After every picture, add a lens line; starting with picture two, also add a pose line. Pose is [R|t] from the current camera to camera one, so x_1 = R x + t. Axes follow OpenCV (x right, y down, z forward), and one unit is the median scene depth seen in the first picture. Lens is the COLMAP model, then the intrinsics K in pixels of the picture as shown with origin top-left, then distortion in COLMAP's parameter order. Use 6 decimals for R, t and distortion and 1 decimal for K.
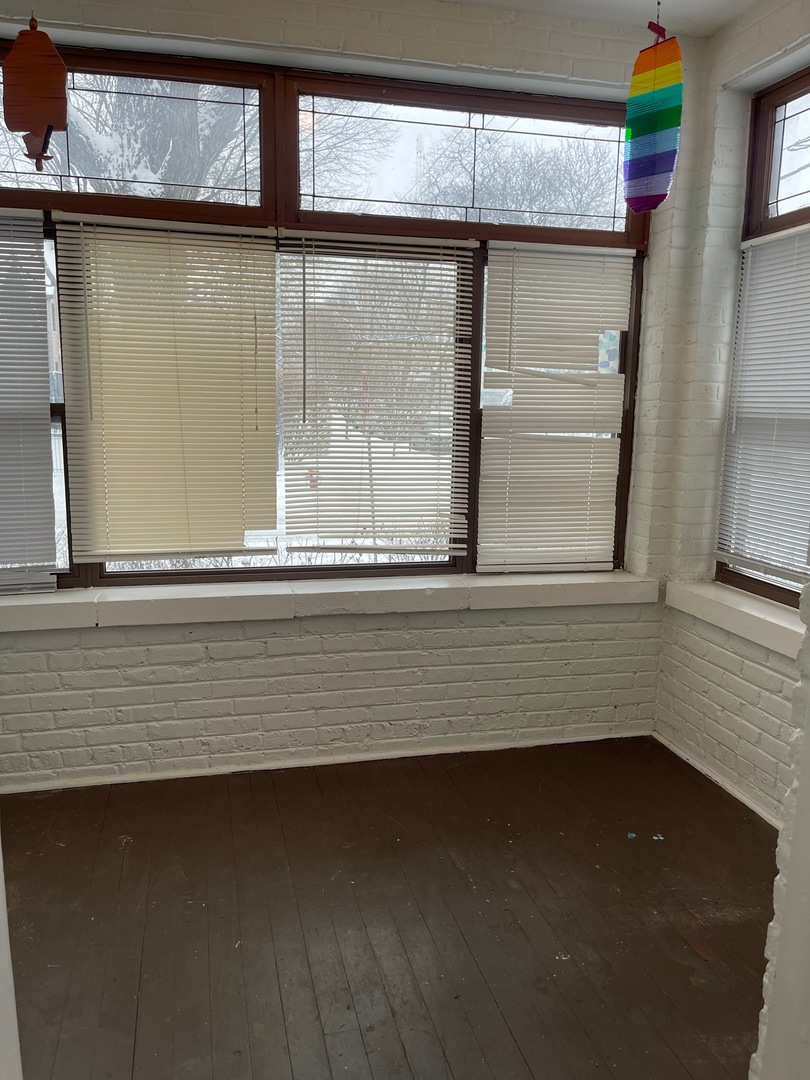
lens RADIAL K [[826.1, 0, 403.2], [0, 826.1, 524.0], [0, 0, 1]] dist [0.053864, -0.063025]
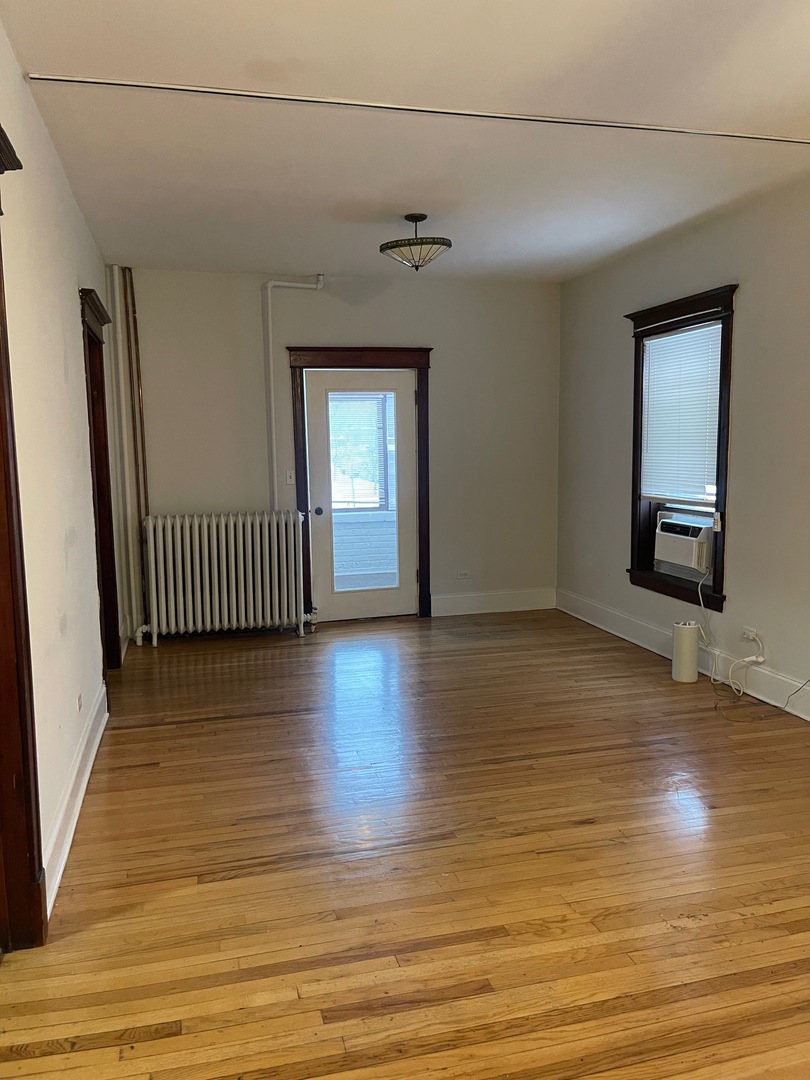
lens RADIAL K [[826.1, 0, 403.2], [0, 826.1, 524.0], [0, 0, 1]] dist [0.053864, -0.063025]
pose [[0.999116, -0.039697, 0.013824, 0.096011], [0.040388, 0.997726, -0.053957, 0.259556], [-0.011651, 0.054467, 0.998448, -1.793566]]
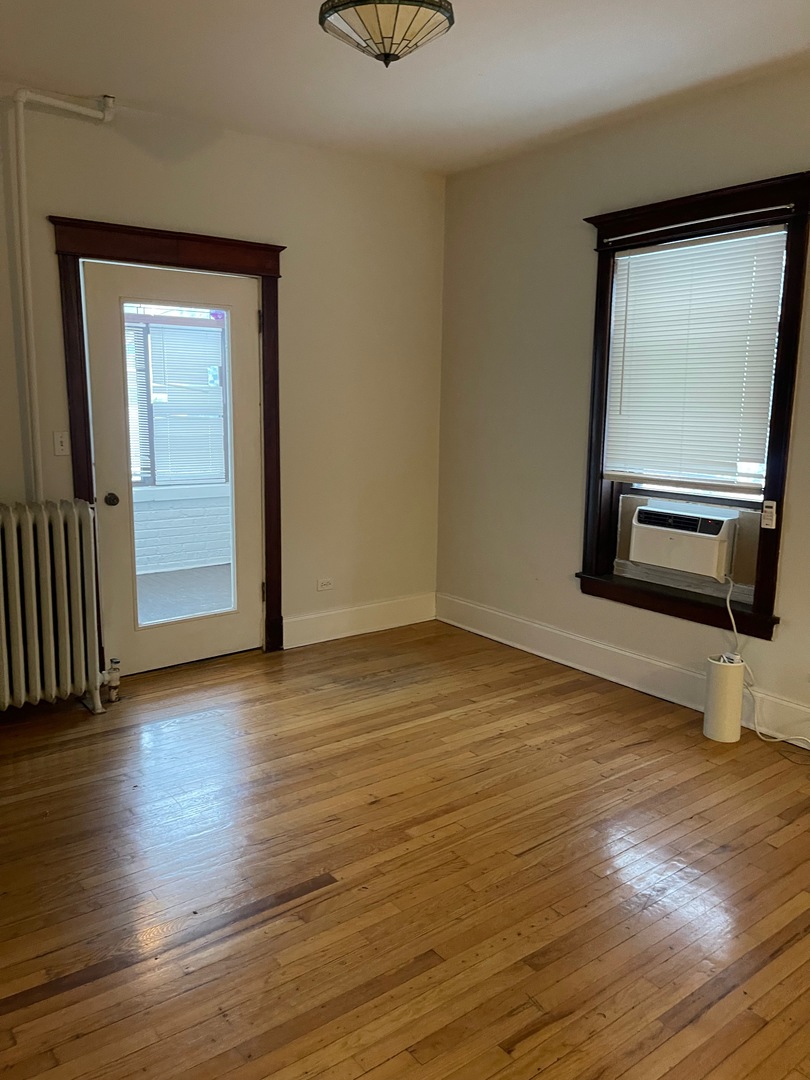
lens RADIAL K [[826.1, 0, 403.2], [0, 826.1, 524.0], [0, 0, 1]] dist [0.053864, -0.063025]
pose [[0.916870, -0.071698, 0.392693, -0.161958], [0.069670, 0.997381, 0.019434, 0.157749], [-0.393058, 0.009540, 0.919464, -1.110153]]
